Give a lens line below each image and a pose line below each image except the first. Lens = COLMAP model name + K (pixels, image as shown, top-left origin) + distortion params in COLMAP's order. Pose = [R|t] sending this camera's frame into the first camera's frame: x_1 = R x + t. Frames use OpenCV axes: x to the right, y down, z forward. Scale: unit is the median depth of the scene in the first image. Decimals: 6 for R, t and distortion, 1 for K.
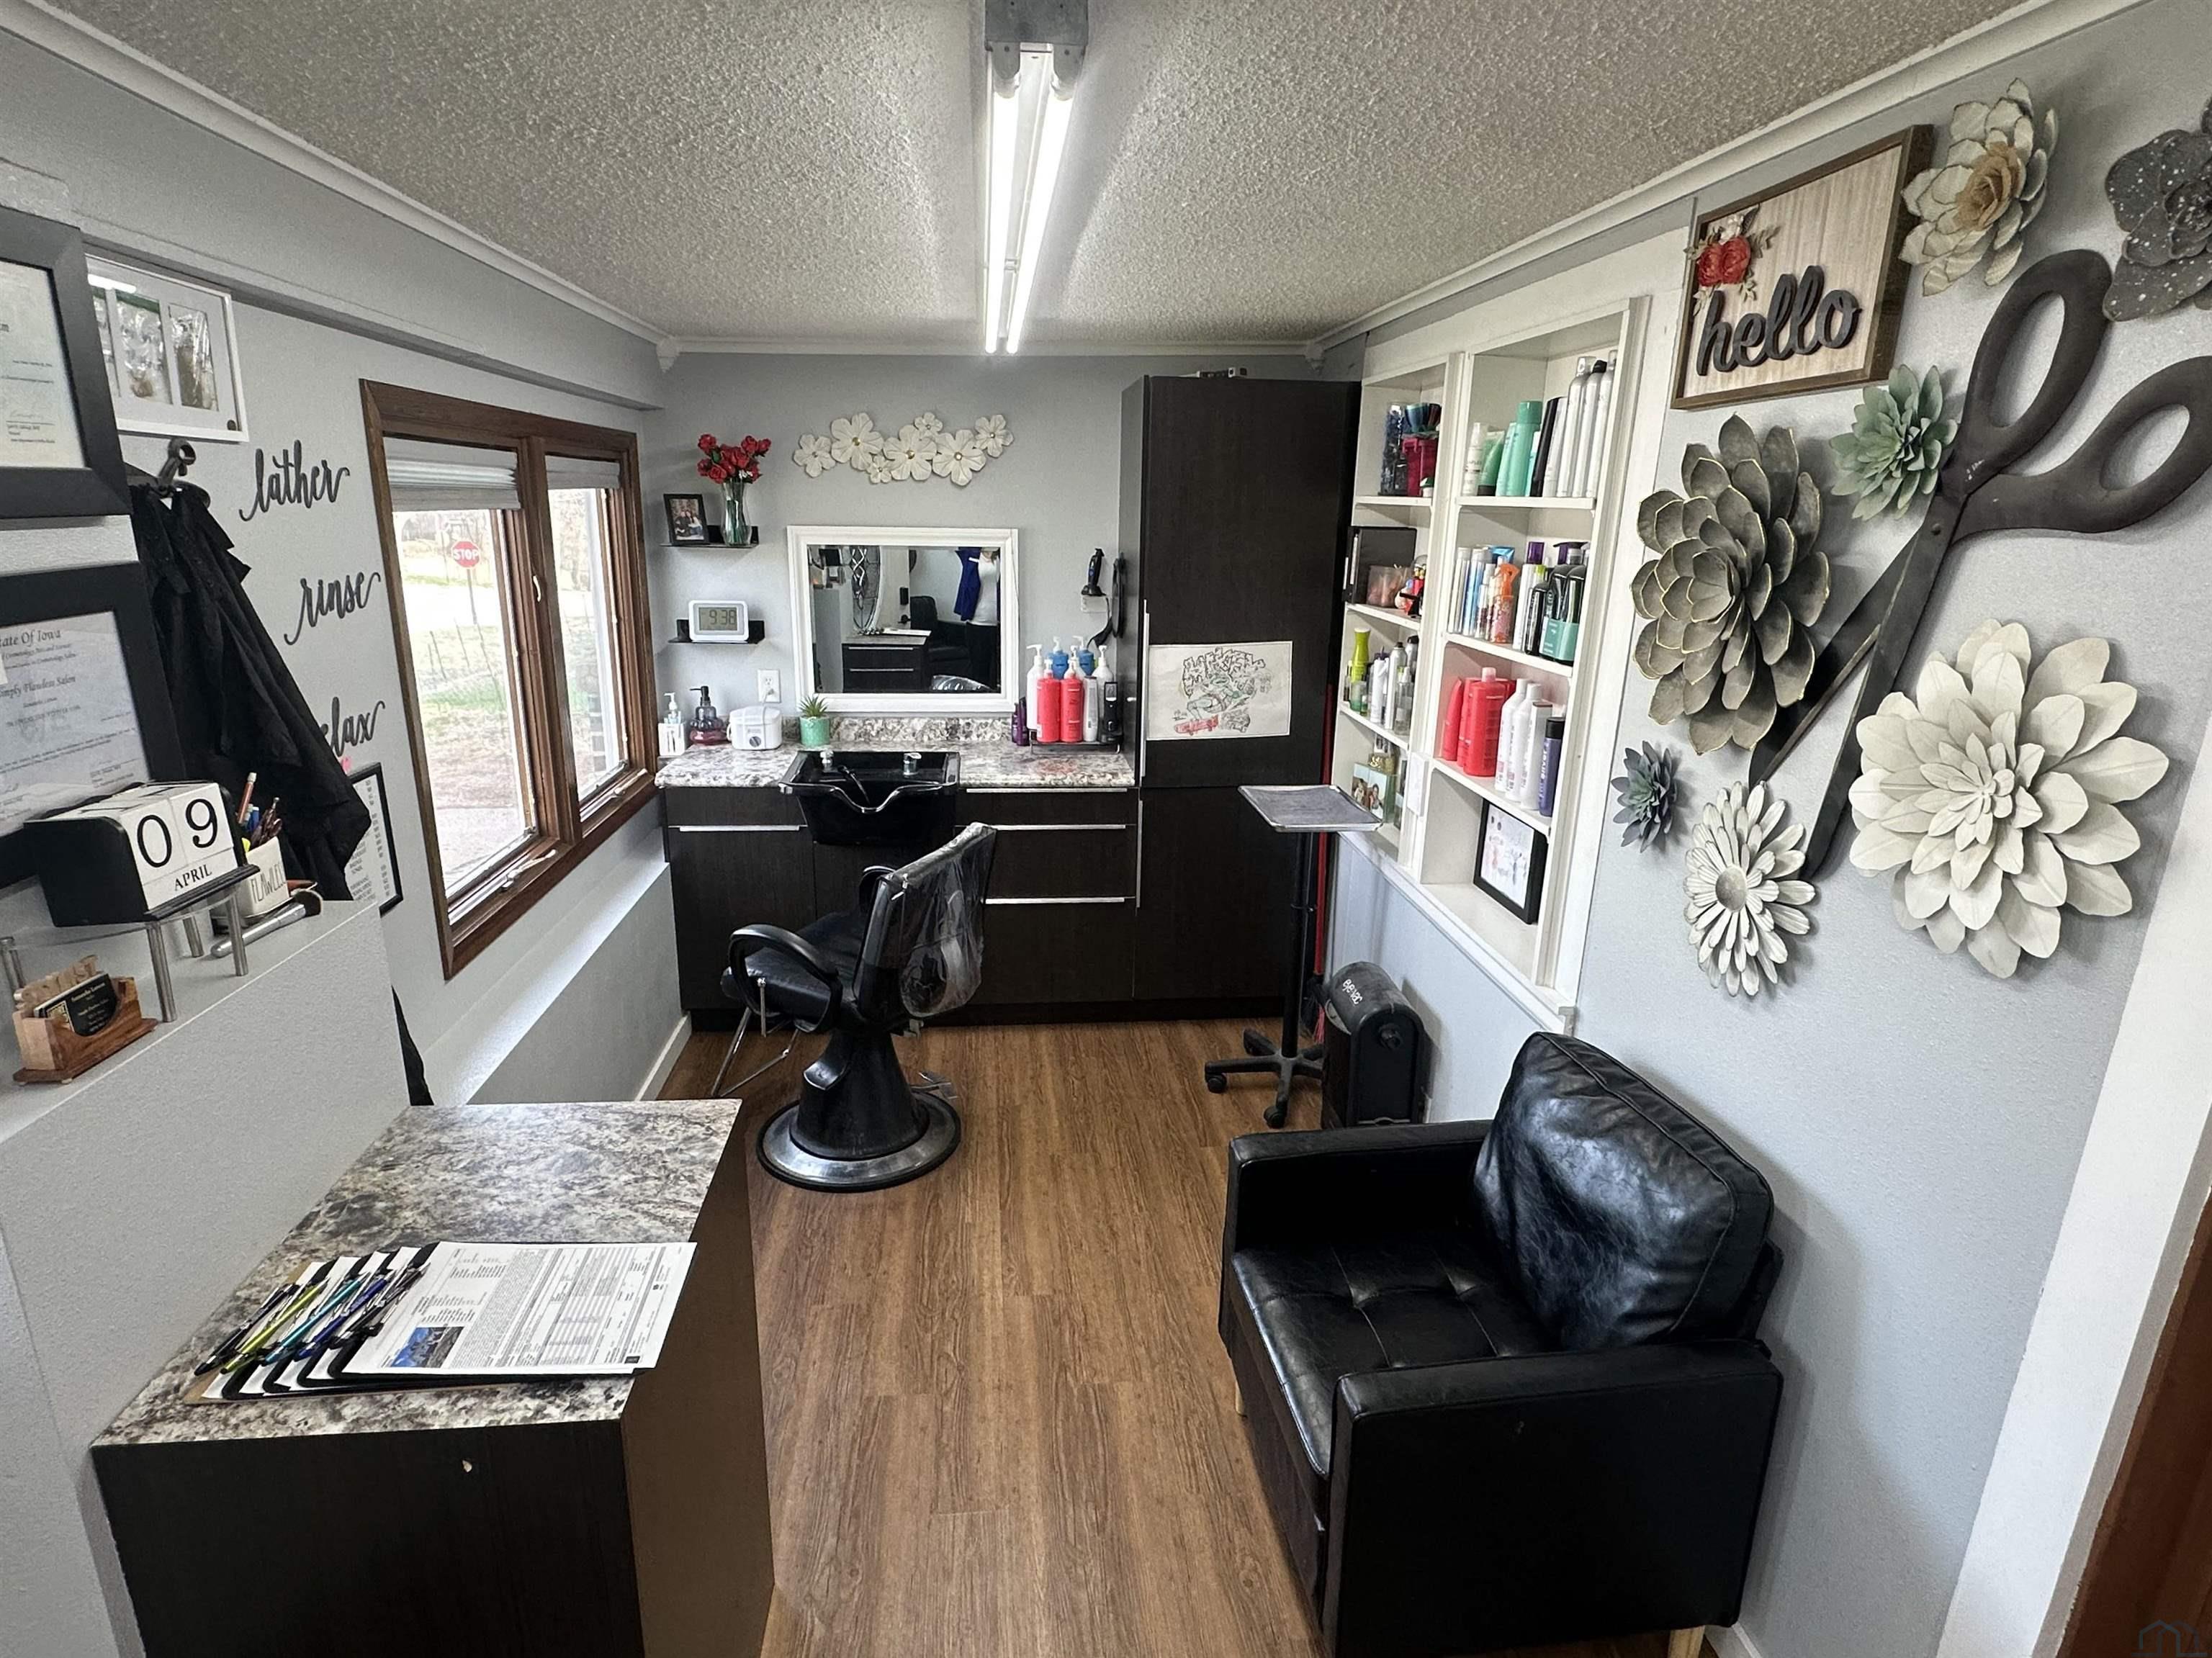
lens RADIAL K [[1191.5, 0, 1097.0], [0, 1191.5, 836.7], [0, 0, 1]] dist [0.000183, -0.000251]
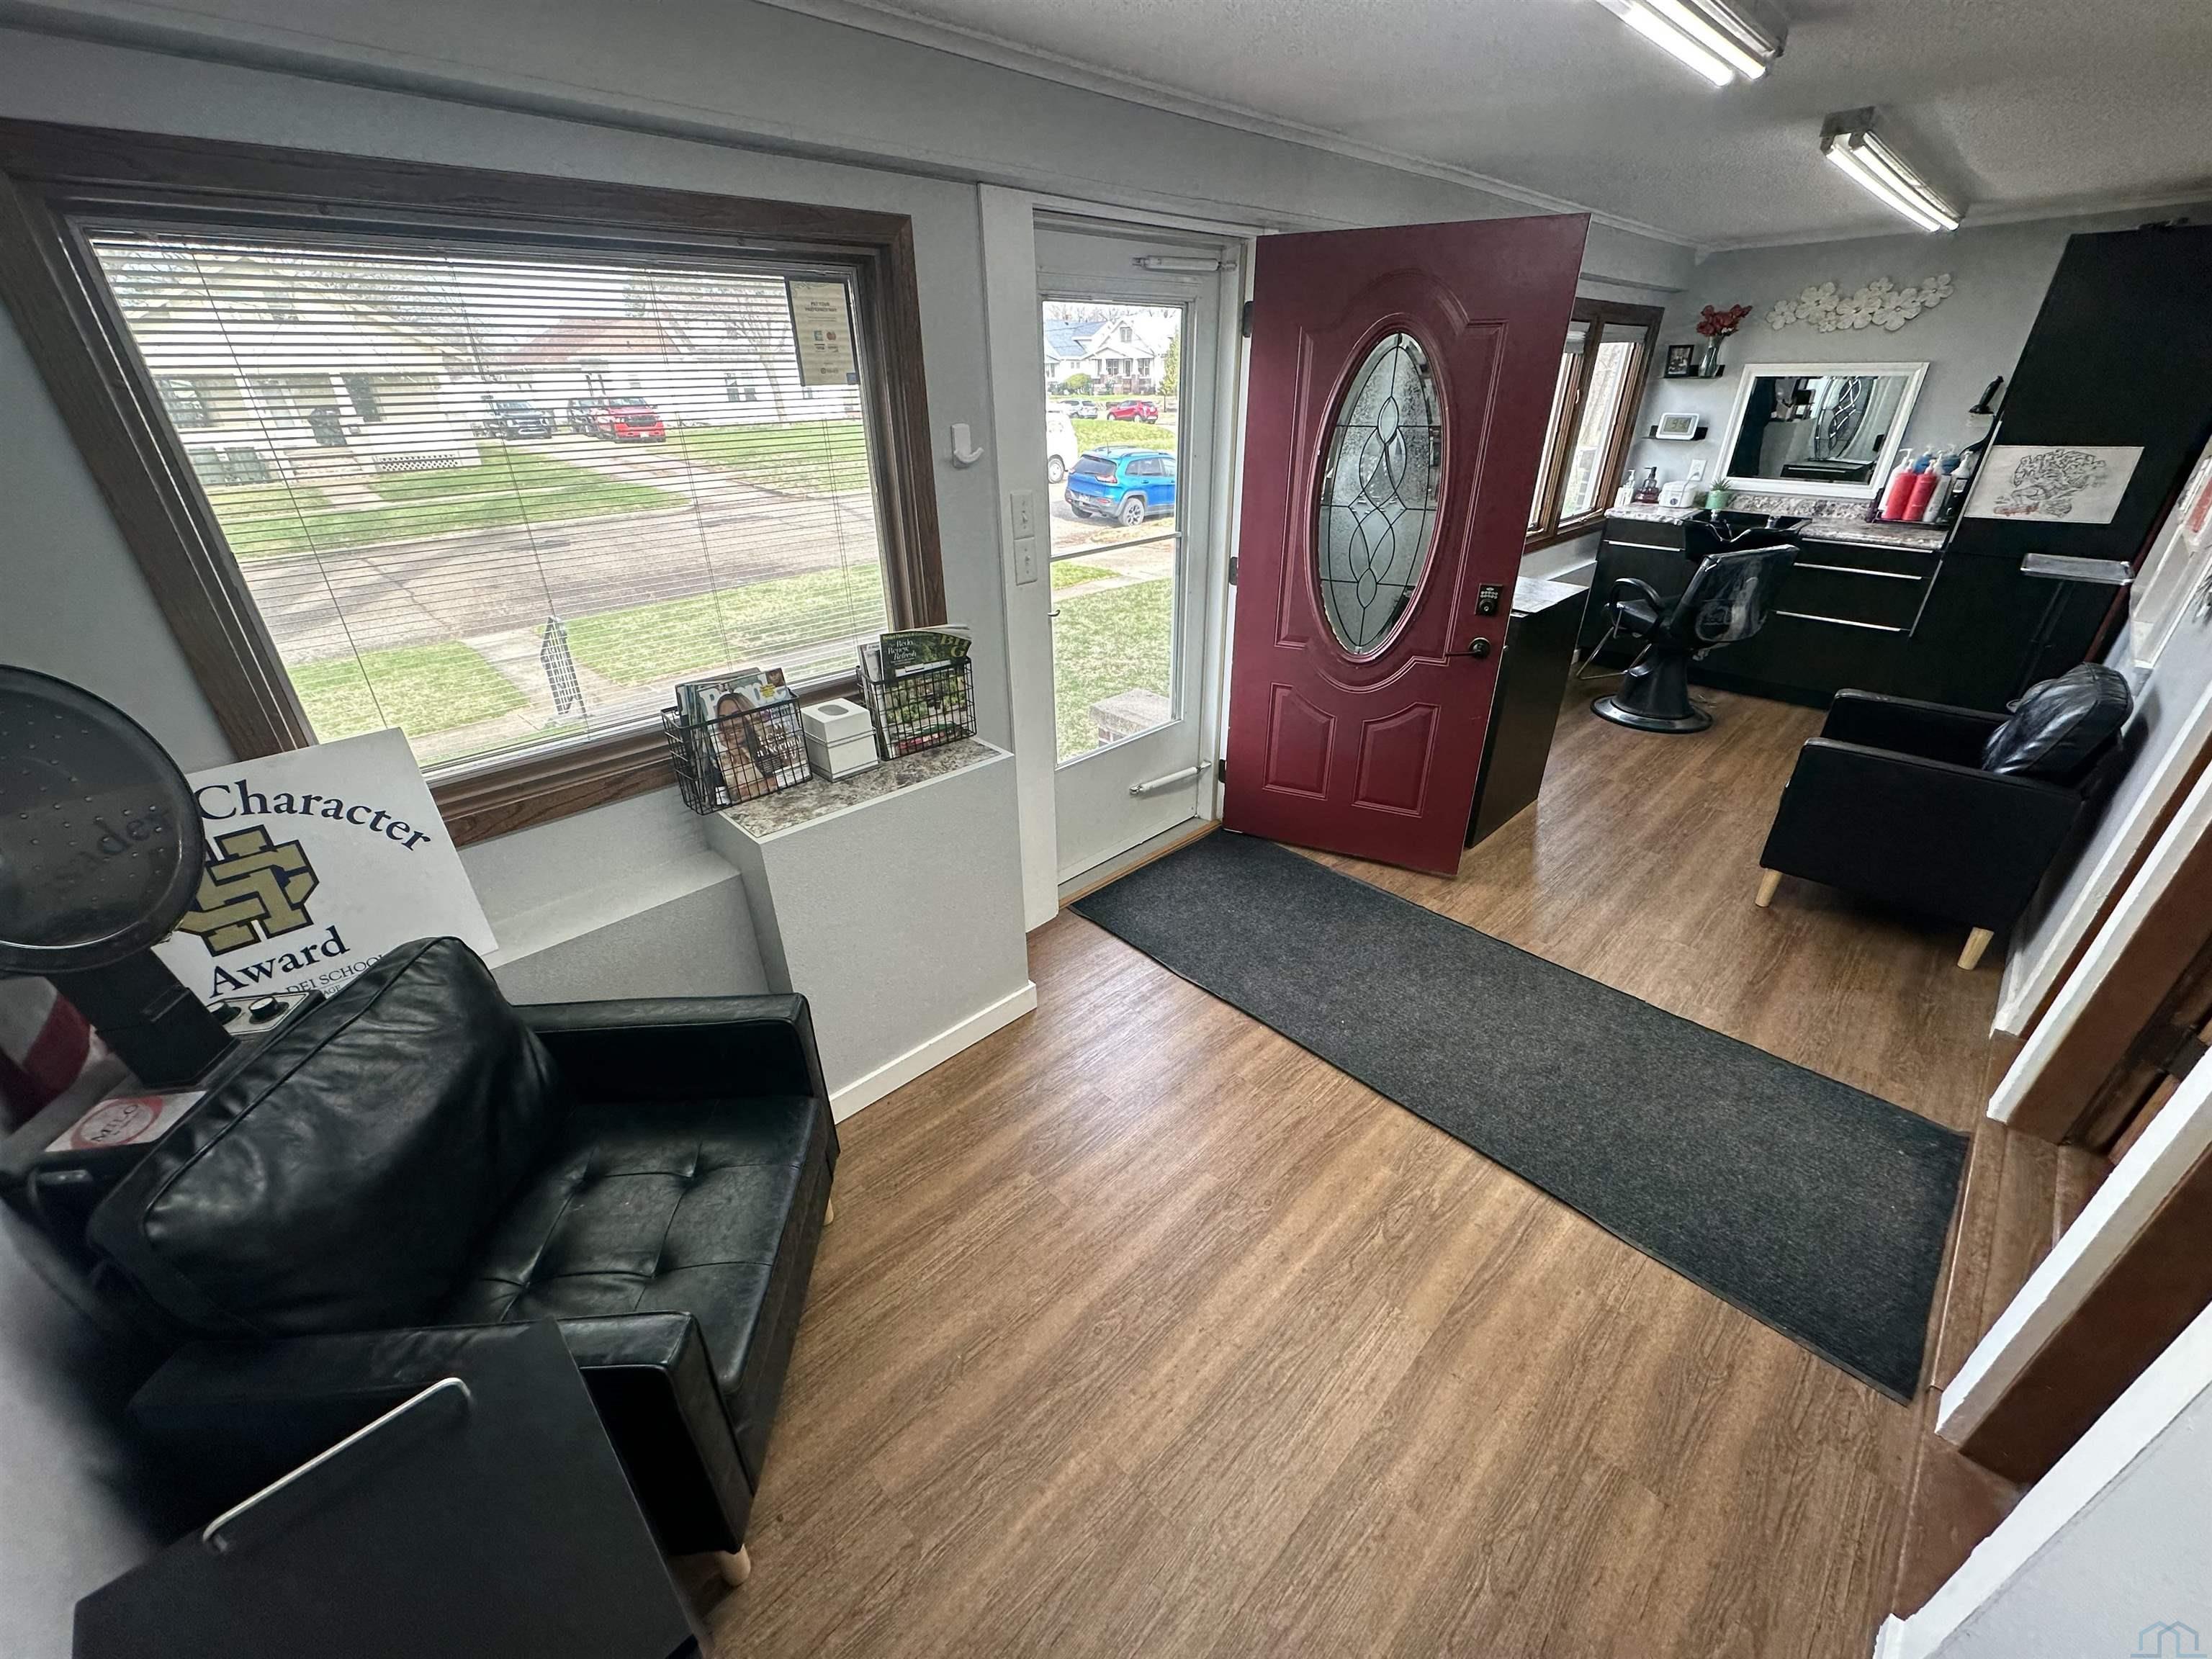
lens RADIAL K [[878.7, 0, 1106.0], [0, 878.7, 829.5], [0, 0, 1]] dist [-0.000202, 0.000071]
pose [[0.630927, 0.340264, -0.697246, 0.245156], [-0.193243, 0.939293, 0.283523, 0.166320], [0.751391, -0.044144, 0.658379, -0.477611]]
